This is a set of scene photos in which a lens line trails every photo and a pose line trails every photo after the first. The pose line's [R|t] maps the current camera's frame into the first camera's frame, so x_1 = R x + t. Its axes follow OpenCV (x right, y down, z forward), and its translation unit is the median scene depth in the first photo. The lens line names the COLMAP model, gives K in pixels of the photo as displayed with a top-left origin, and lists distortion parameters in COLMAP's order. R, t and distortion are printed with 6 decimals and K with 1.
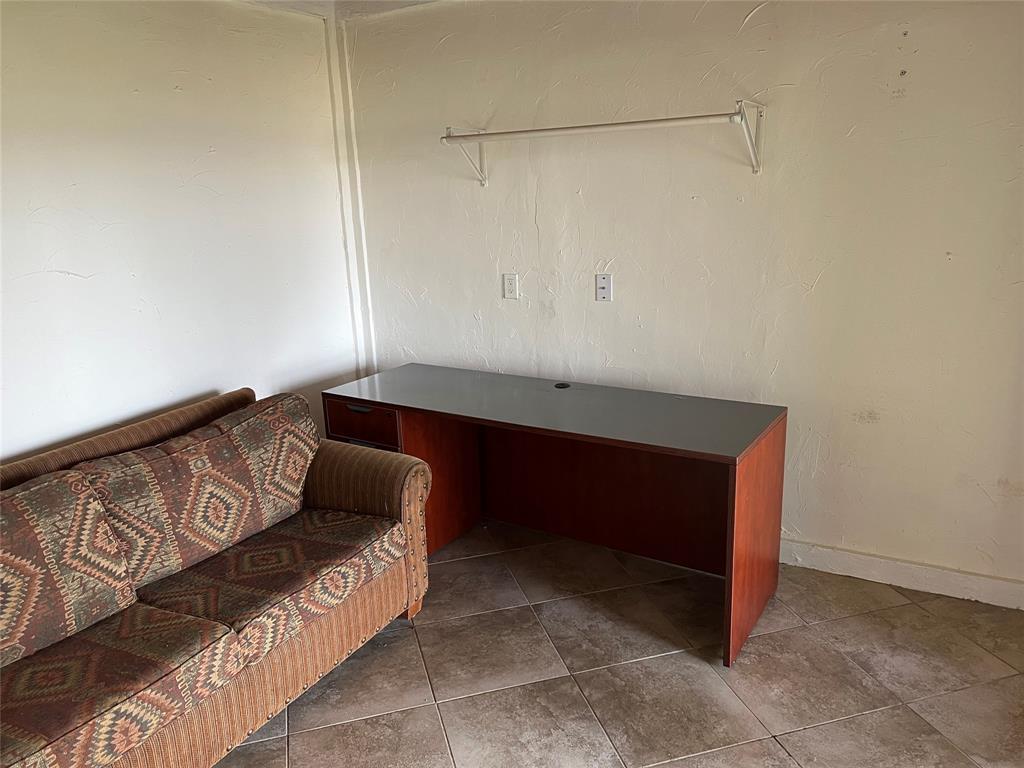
lens RADIAL K [[753.8, 0, 512.0], [0, 753.8, 384.0], [0, 0, 1]] dist [0.001583, 0.000032]
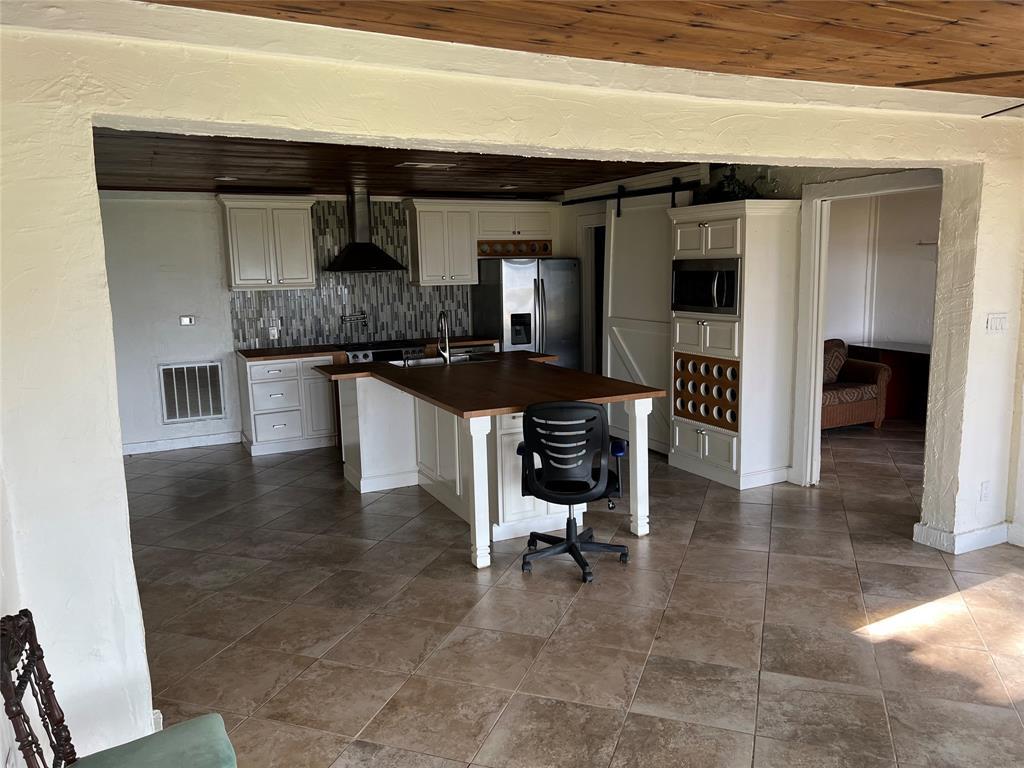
lens RADIAL K [[753.8, 0, 512.0], [0, 753.8, 384.0], [0, 0, 1]] dist [0.001583, 0.000032]
pose [[0.805180, 0.105335, -0.583601, 0.366366], [-0.151259, 0.988028, -0.030358, 0.443057], [0.573416, 0.112719, 0.811473, -1.884763]]
